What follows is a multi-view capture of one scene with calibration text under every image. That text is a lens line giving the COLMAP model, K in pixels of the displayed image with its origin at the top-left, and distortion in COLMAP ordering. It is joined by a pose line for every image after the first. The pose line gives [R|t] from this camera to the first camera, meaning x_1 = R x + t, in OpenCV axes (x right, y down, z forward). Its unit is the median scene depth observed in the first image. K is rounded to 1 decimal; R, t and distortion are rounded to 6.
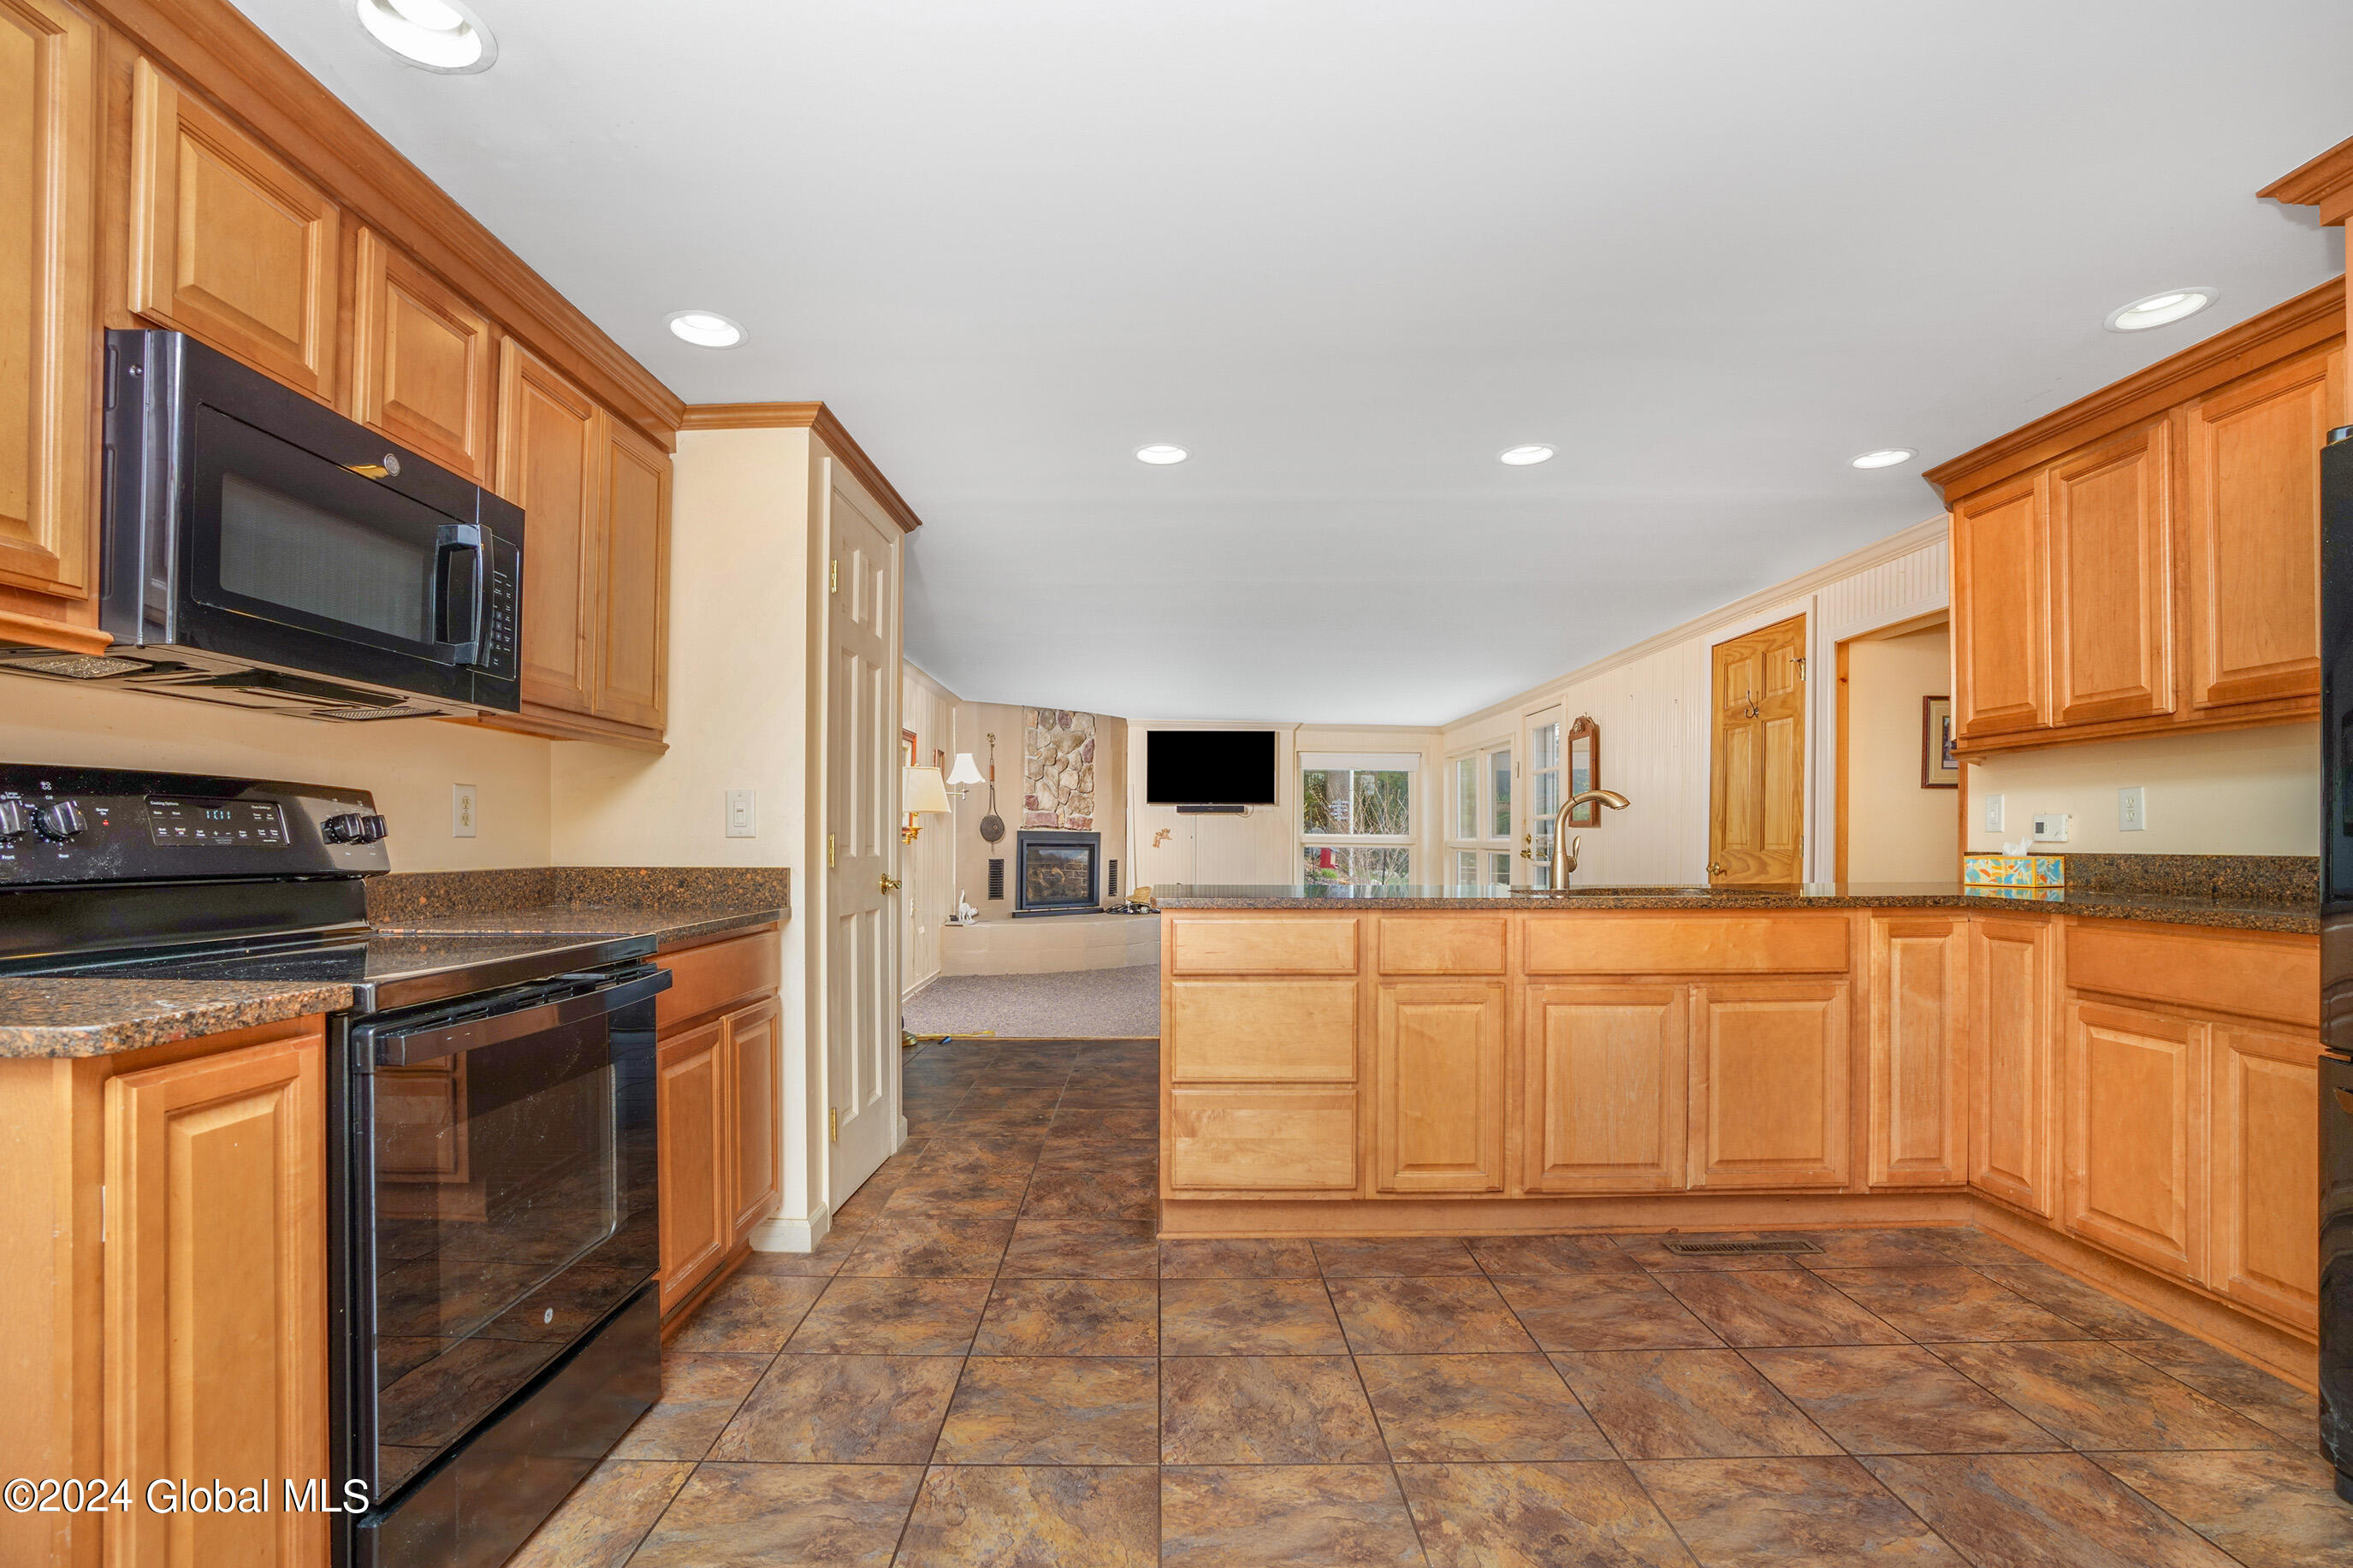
lens RADIAL K [[1040.5, 0, 1173.5], [0, 1040.5, 823.8], [0, 0, 1]] dist [-0.049912, 0.019879]
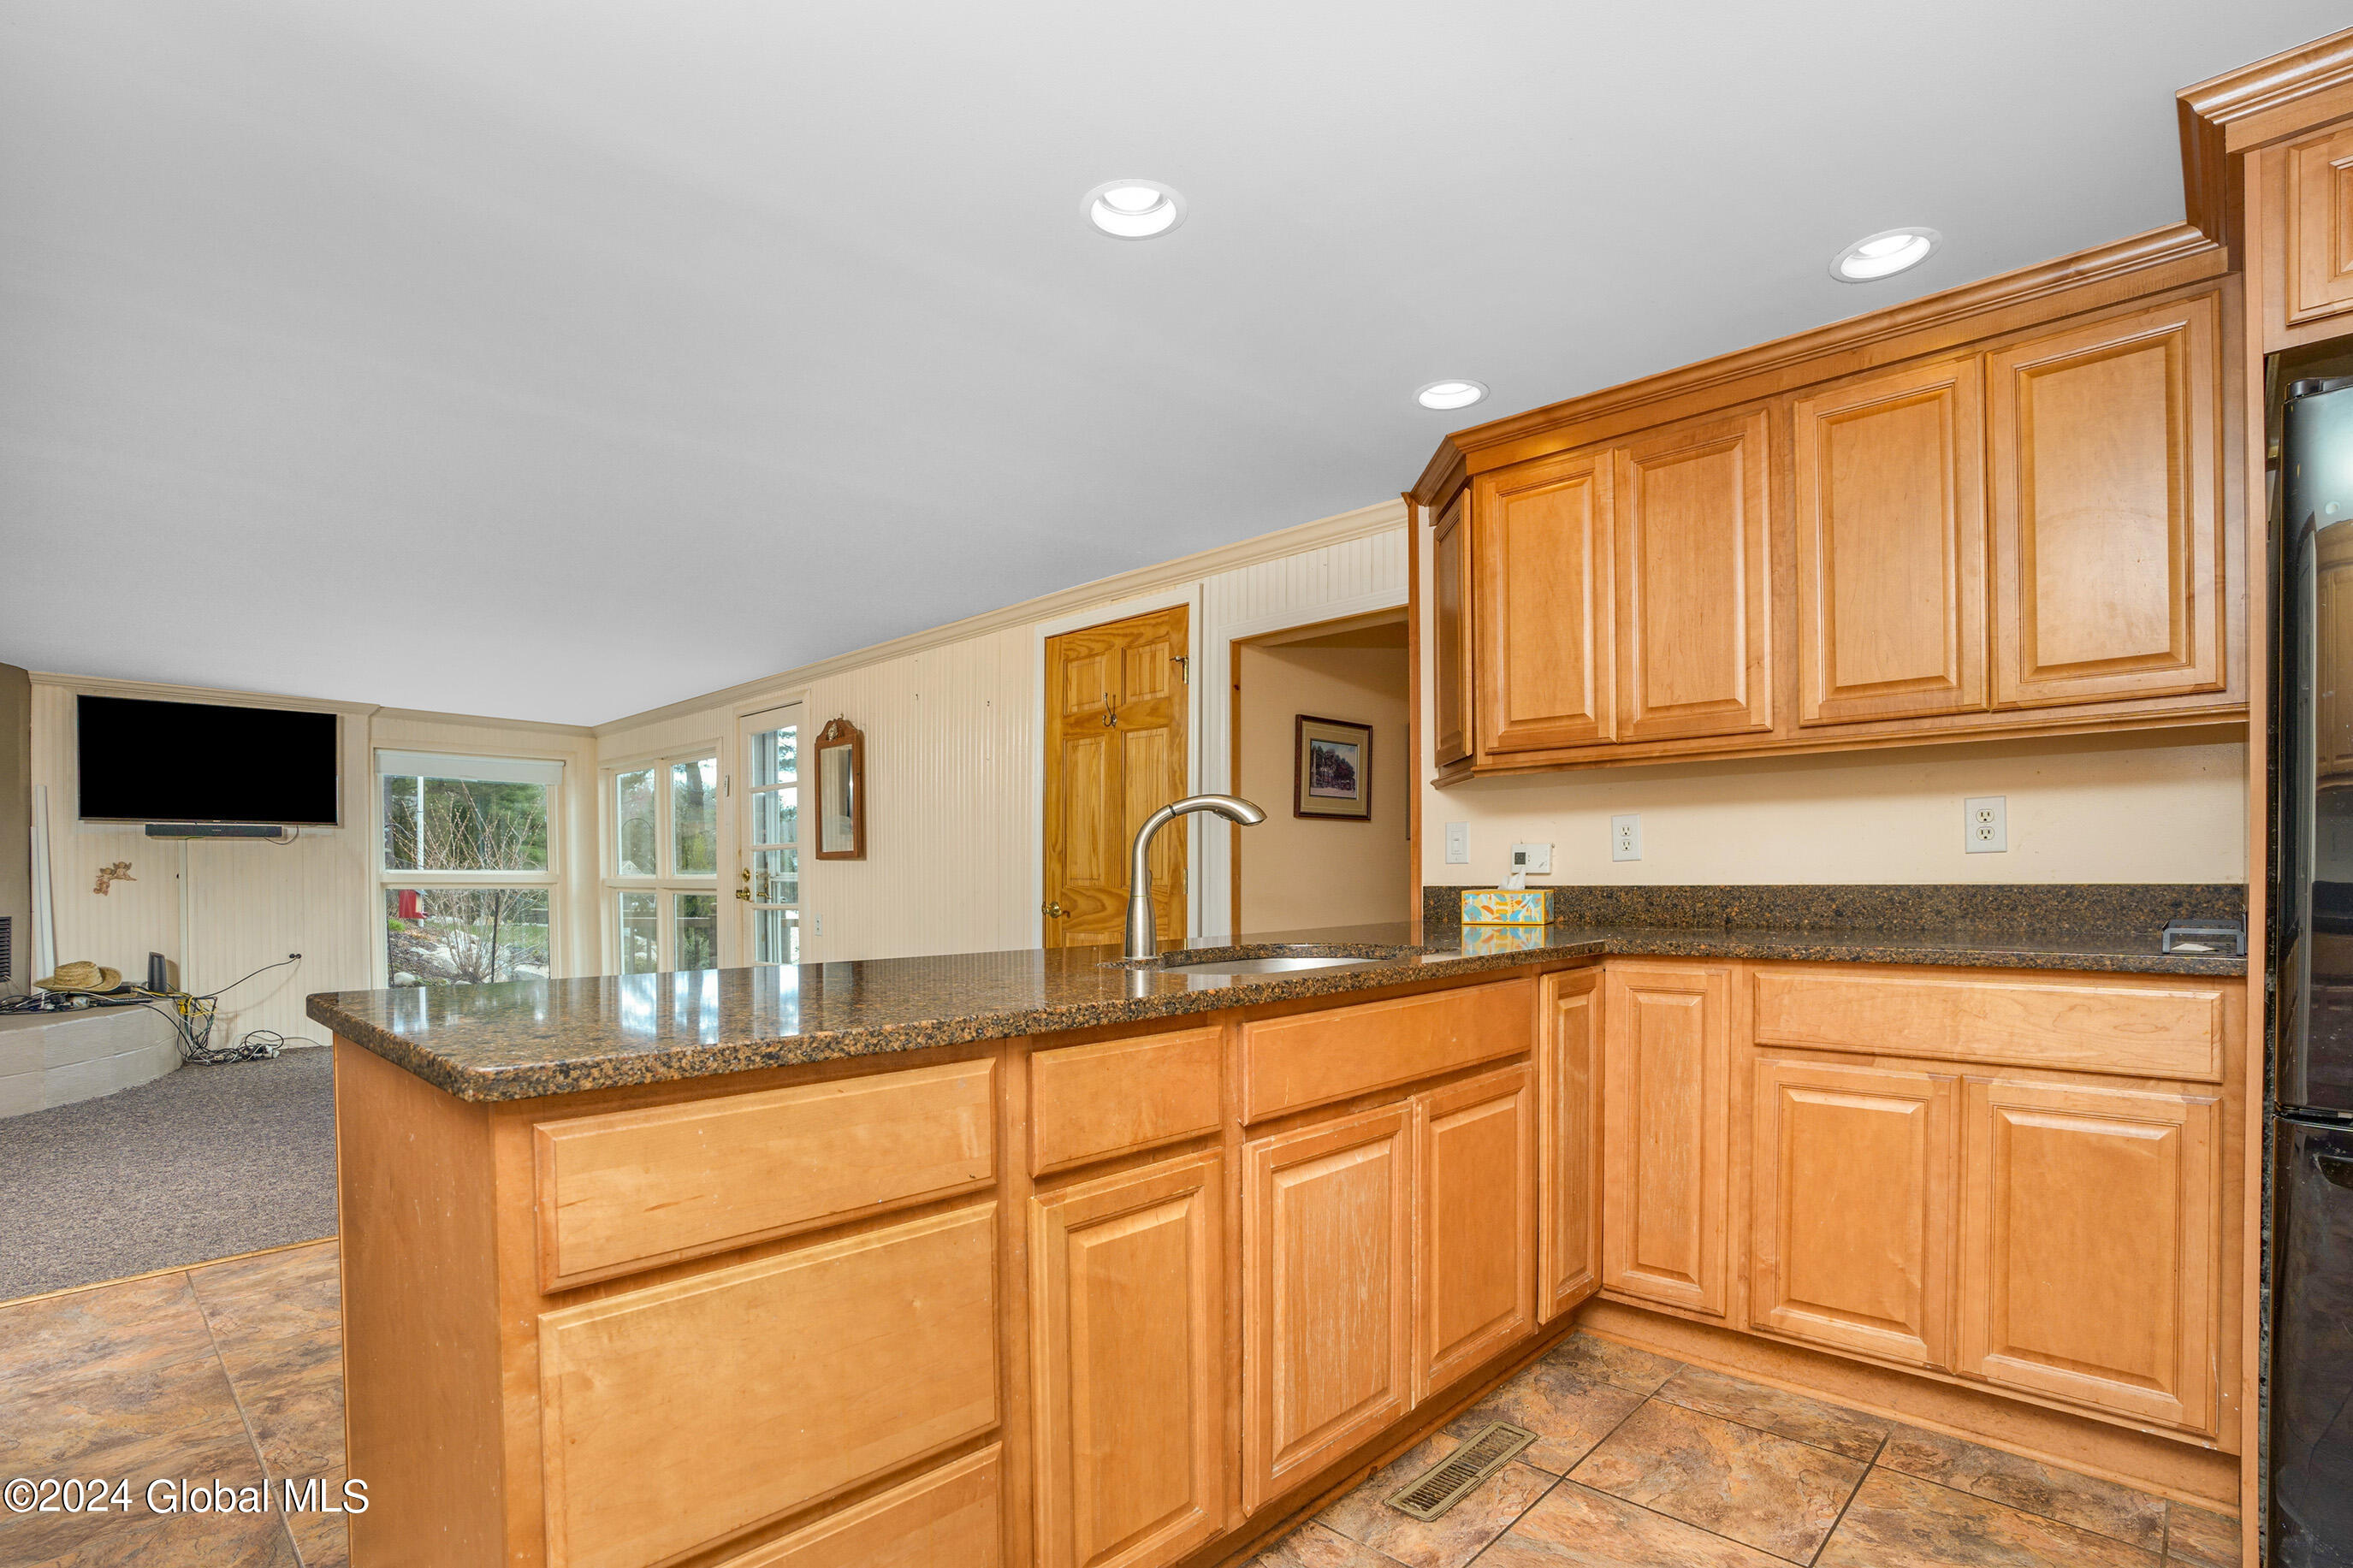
lens RADIAL K [[1113.0, 0, 1126.2], [0, 1113.0, 890.7], [0, 0, 1]] dist [-0.075182, 0.033707]
pose [[0.713243, -0.017328, 0.700702, -0.101943], [-0.003114, 0.999606, 0.027889, 0.007712], [-0.700910, -0.022073, 0.712908, 0.605055]]
